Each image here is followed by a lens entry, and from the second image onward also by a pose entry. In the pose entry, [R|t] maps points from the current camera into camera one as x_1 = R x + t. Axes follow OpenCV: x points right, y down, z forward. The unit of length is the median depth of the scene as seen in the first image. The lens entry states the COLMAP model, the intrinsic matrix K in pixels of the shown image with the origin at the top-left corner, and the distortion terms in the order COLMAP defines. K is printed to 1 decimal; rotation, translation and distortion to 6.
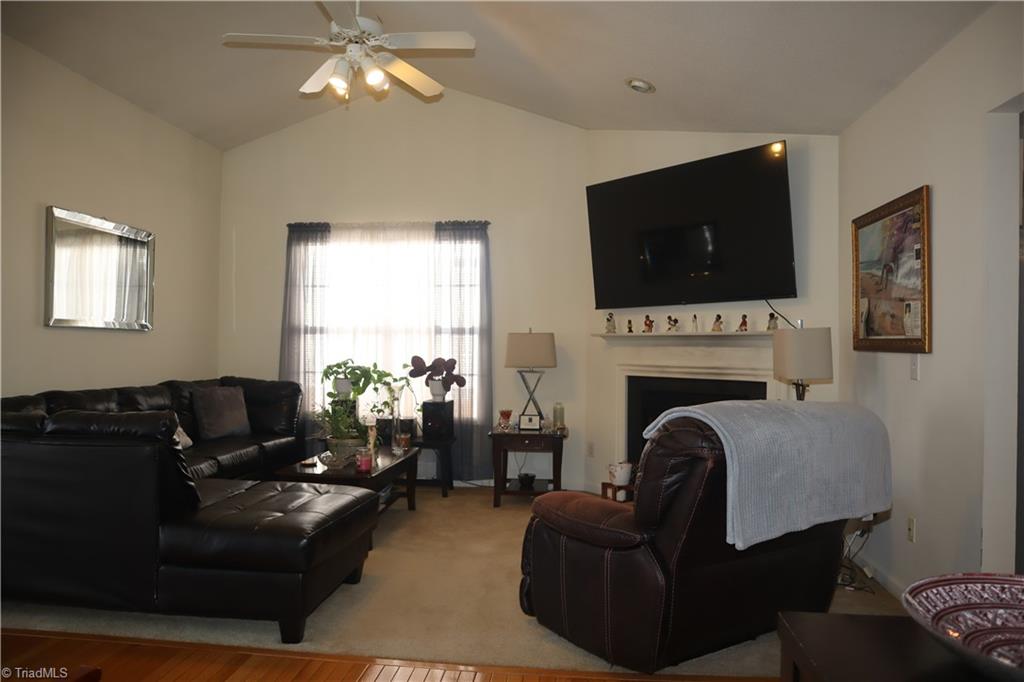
lens RADIAL K [[703.4, 0, 512.0], [0, 703.4, 341.0], [0, 0, 1]] dist [-0.125676, 0.079328]
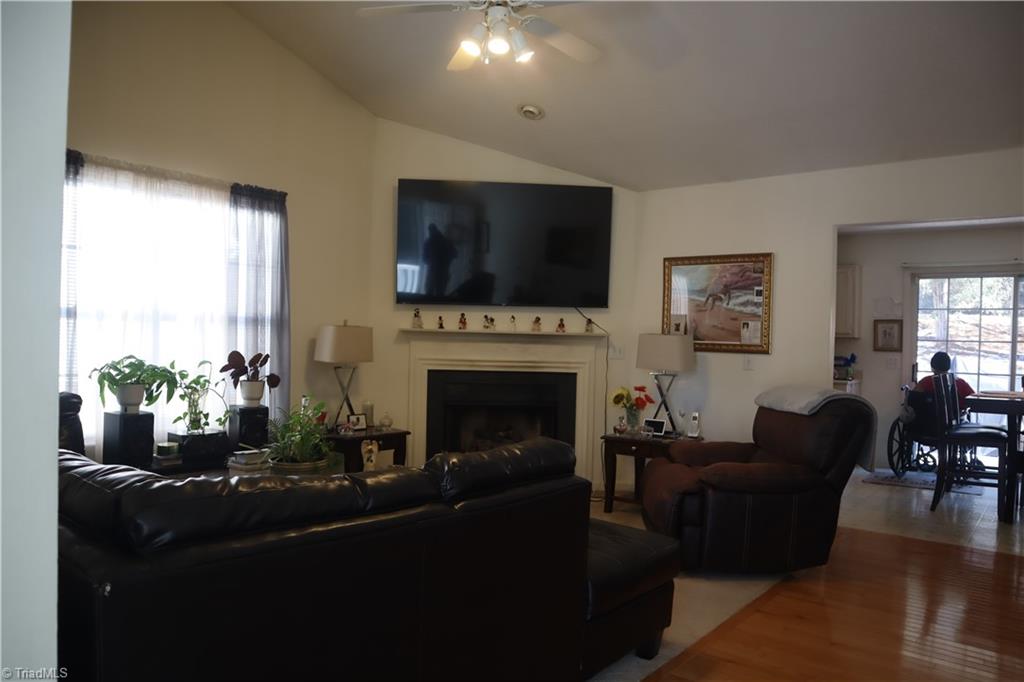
lens RADIAL K [[703.4, 0, 512.0], [0, 703.4, 341.0], [0, 0, 1]] dist [-0.125676, 0.079328]
pose [[0.556581, 0.005306, 0.830776, -0.644965], [-0.028776, 0.999503, 0.012895, -0.009999], [-0.830295, -0.031084, 0.556457, 0.326677]]
